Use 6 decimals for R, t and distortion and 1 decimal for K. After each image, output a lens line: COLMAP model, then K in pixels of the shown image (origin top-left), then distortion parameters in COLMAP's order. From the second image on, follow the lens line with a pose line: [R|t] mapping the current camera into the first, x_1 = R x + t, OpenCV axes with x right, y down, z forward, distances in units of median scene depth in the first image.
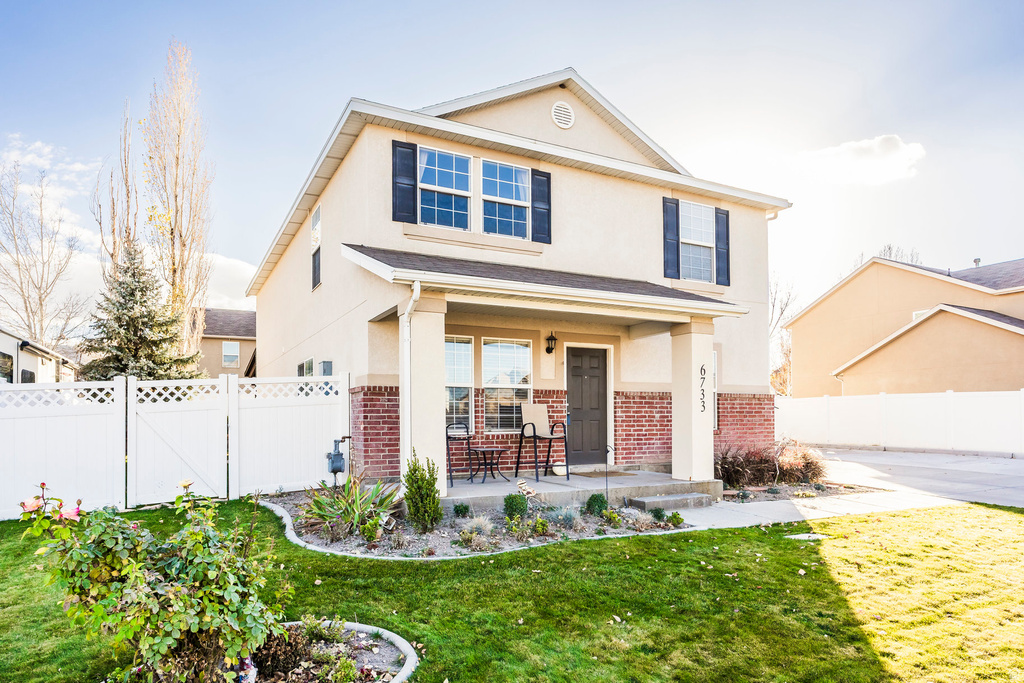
lens RADIAL K [[720.0, 0, 556.1], [0, 720.0, 418.7], [0, 0, 1]] dist [-0.004019, -0.000547]
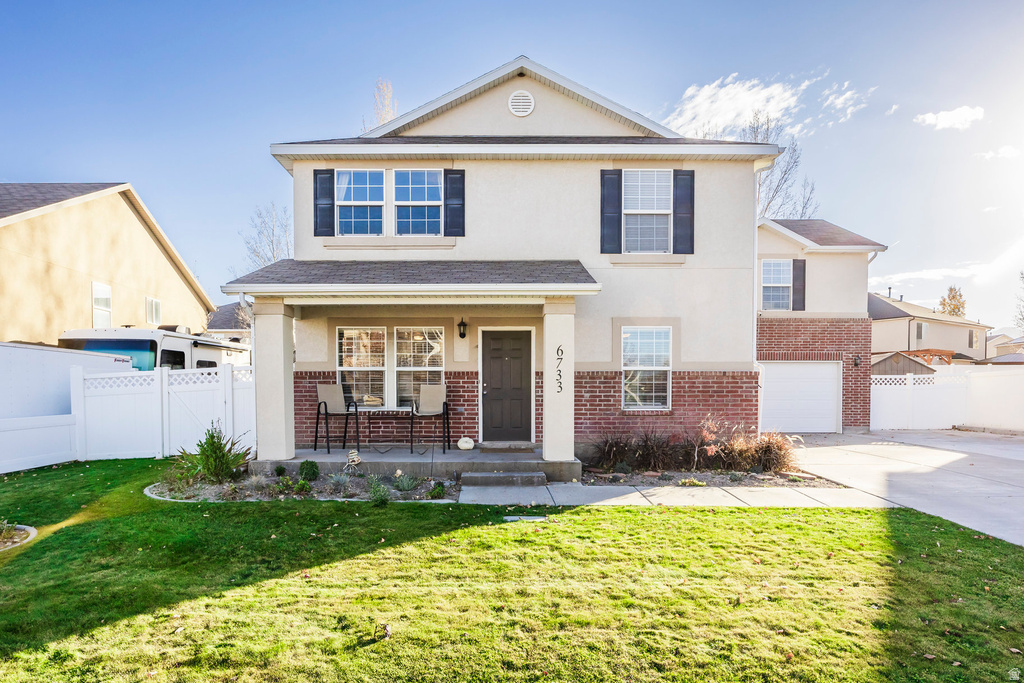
lens RADIAL K [[740.1, 0, 515.0], [0, 740.1, 424.3], [0, 0, 1]] dist [-0.005328, -0.000074]
pose [[0.847185, 0.026369, -0.530644, 0.664993], [-0.003047, 0.998992, 0.044779, -0.010598], [0.531290, -0.036319, 0.846411, 0.090172]]
